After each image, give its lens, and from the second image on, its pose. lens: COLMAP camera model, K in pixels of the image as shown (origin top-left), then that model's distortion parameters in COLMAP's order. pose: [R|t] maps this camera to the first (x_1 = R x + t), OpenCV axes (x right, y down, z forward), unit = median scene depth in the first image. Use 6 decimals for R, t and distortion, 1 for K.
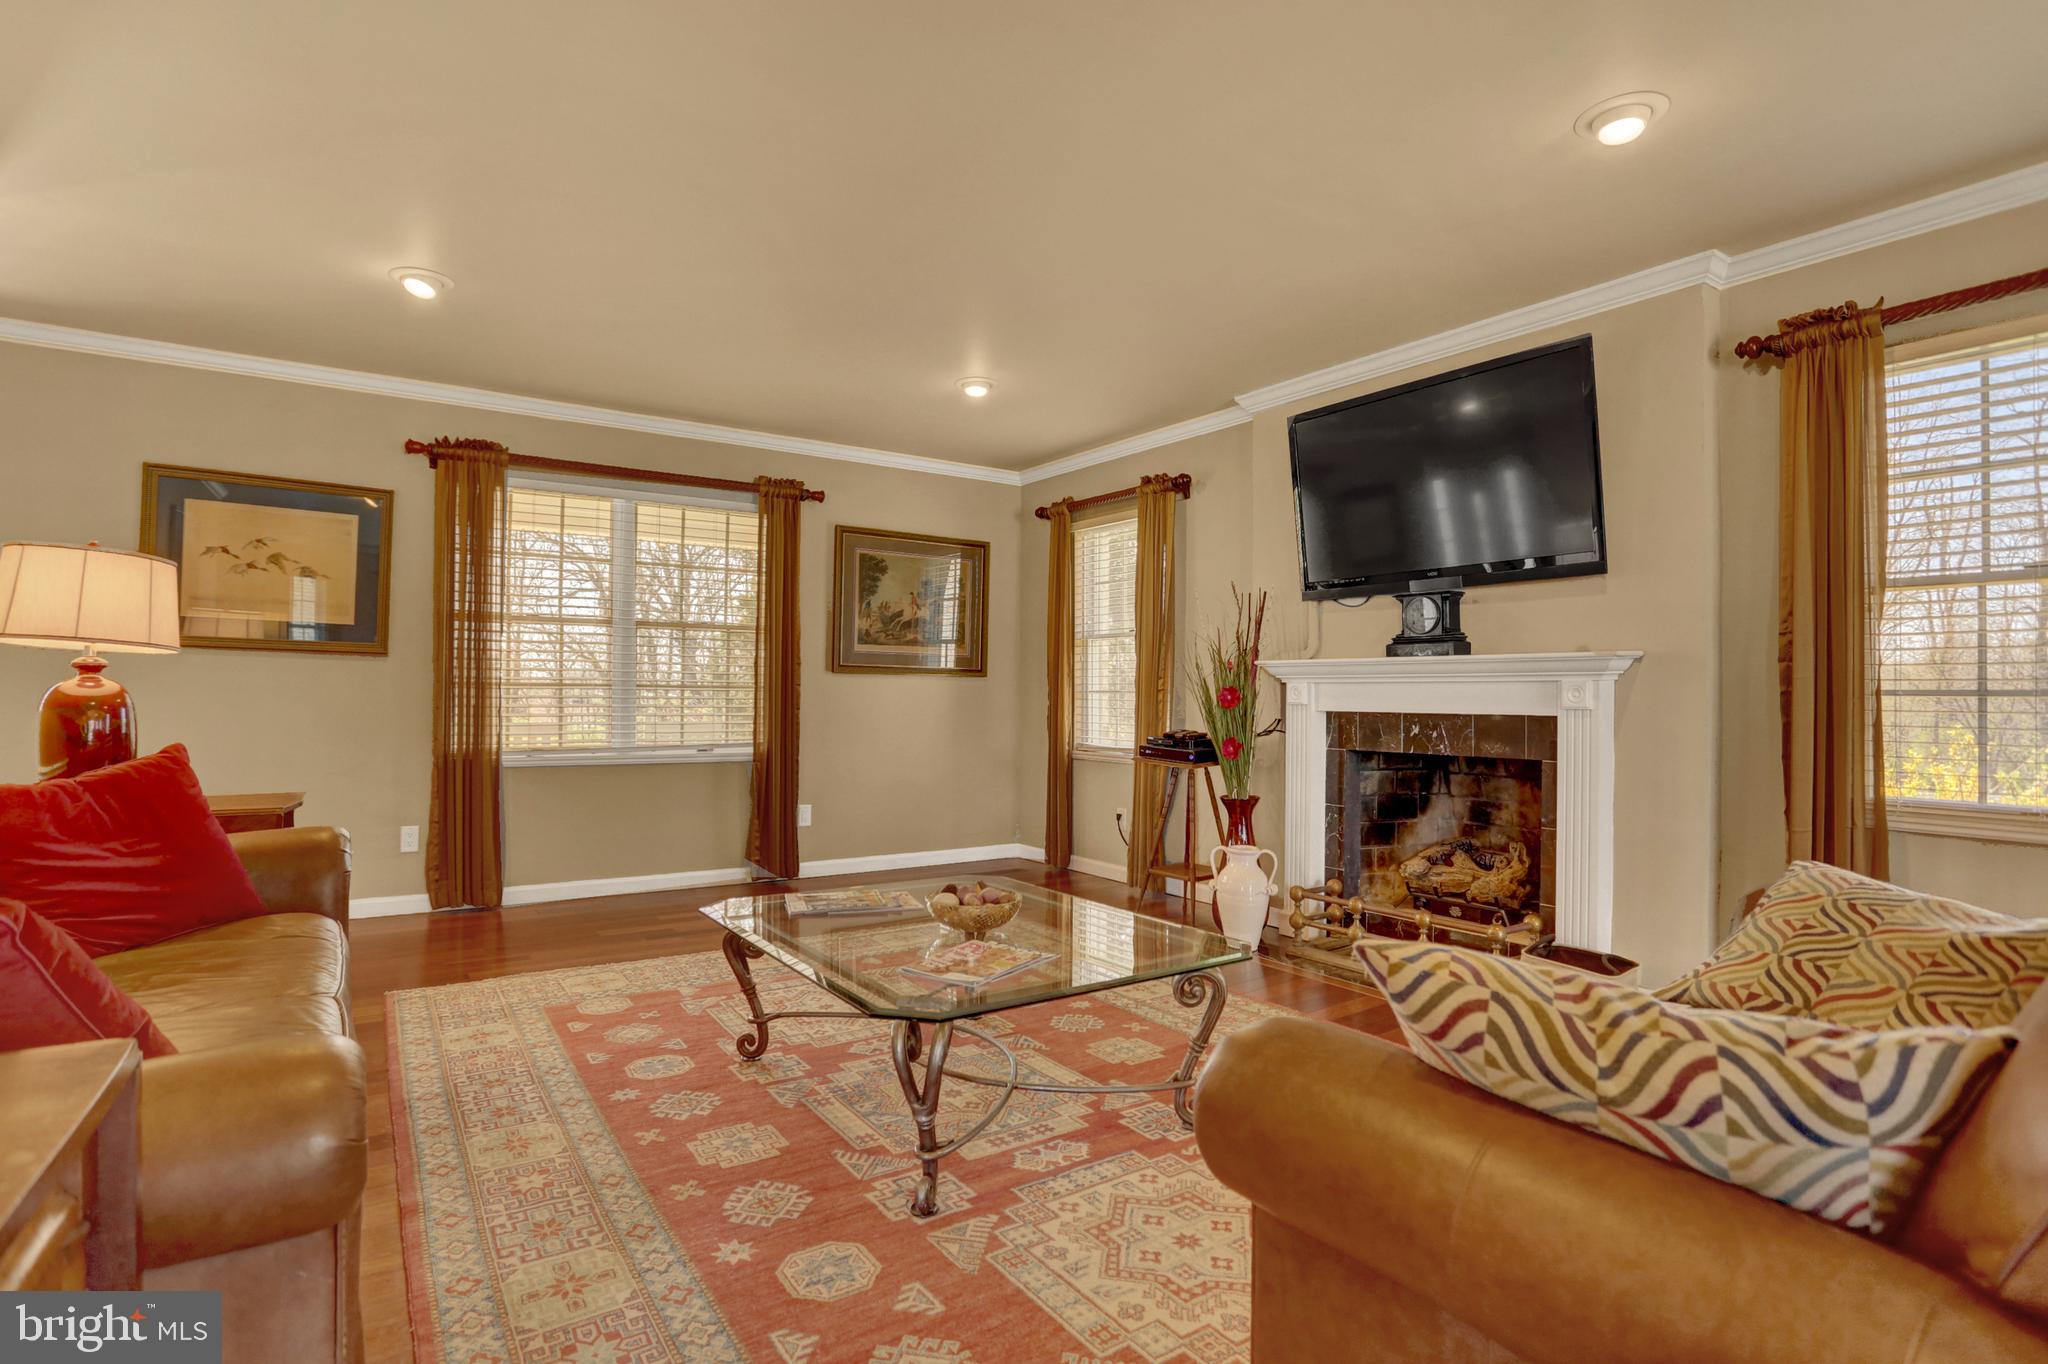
lens RADIAL K [[995.0, 0, 1027.6], [0, 995.0, 688.1], [0, 0, 1]] dist [-0.019357, 0.005974]
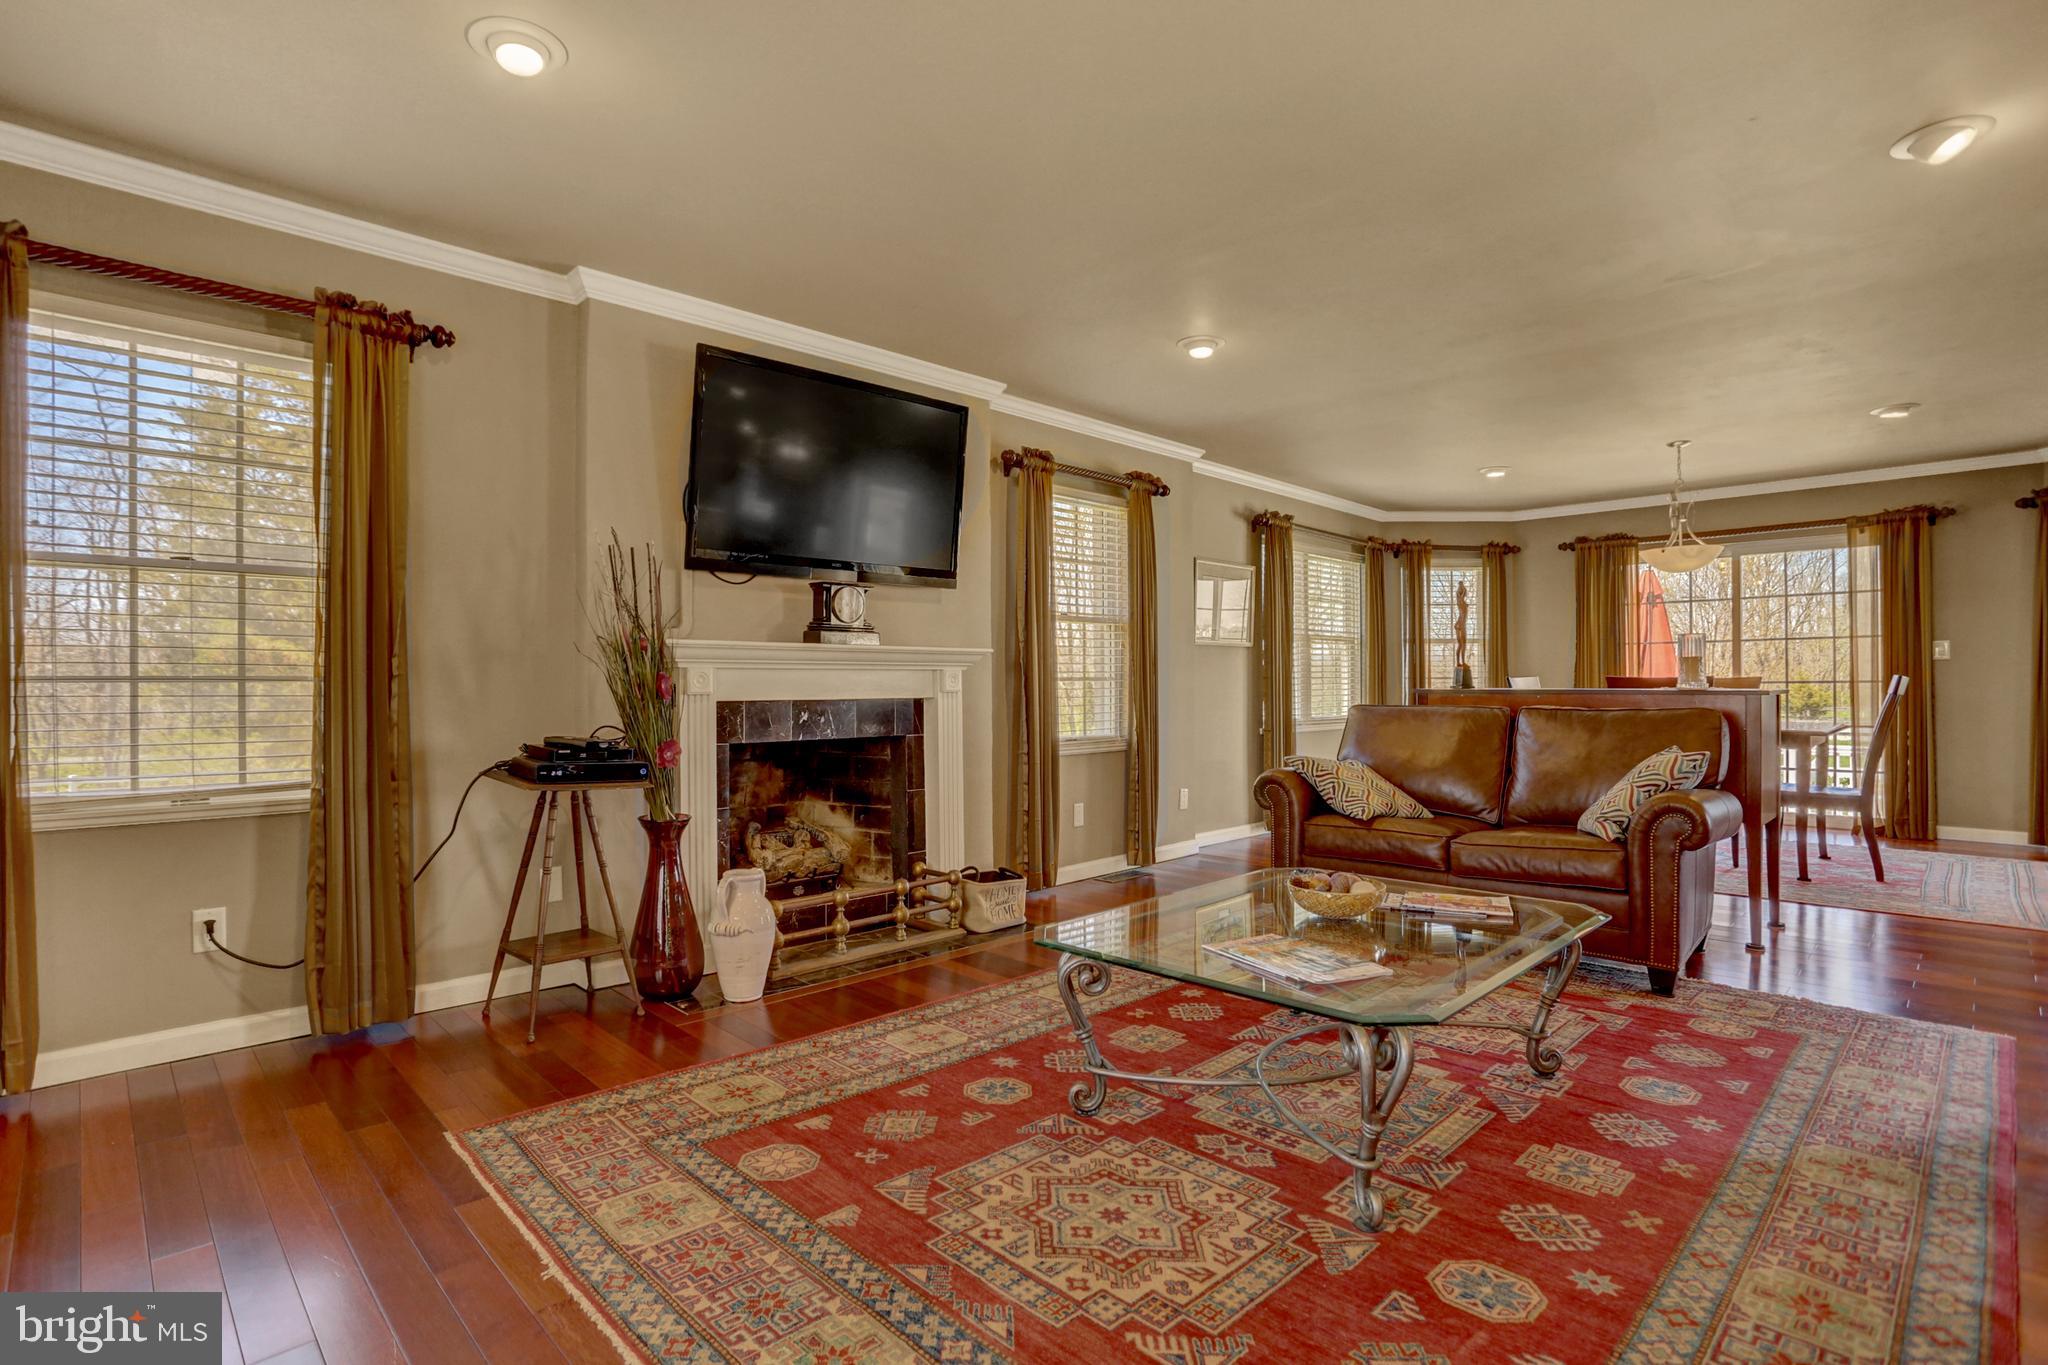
lens RADIAL K [[995.0, 0, 1021.9], [0, 995.0, 673.2], [0, 0, 1]] dist [-0.019357, 0.005974]
pose [[-0.174884, 0.003583, 0.984582, -0.666804], [-0.001285, 0.999992, -0.003868, 0.002193], [-0.984588, -0.001942, -0.174878, 1.003909]]
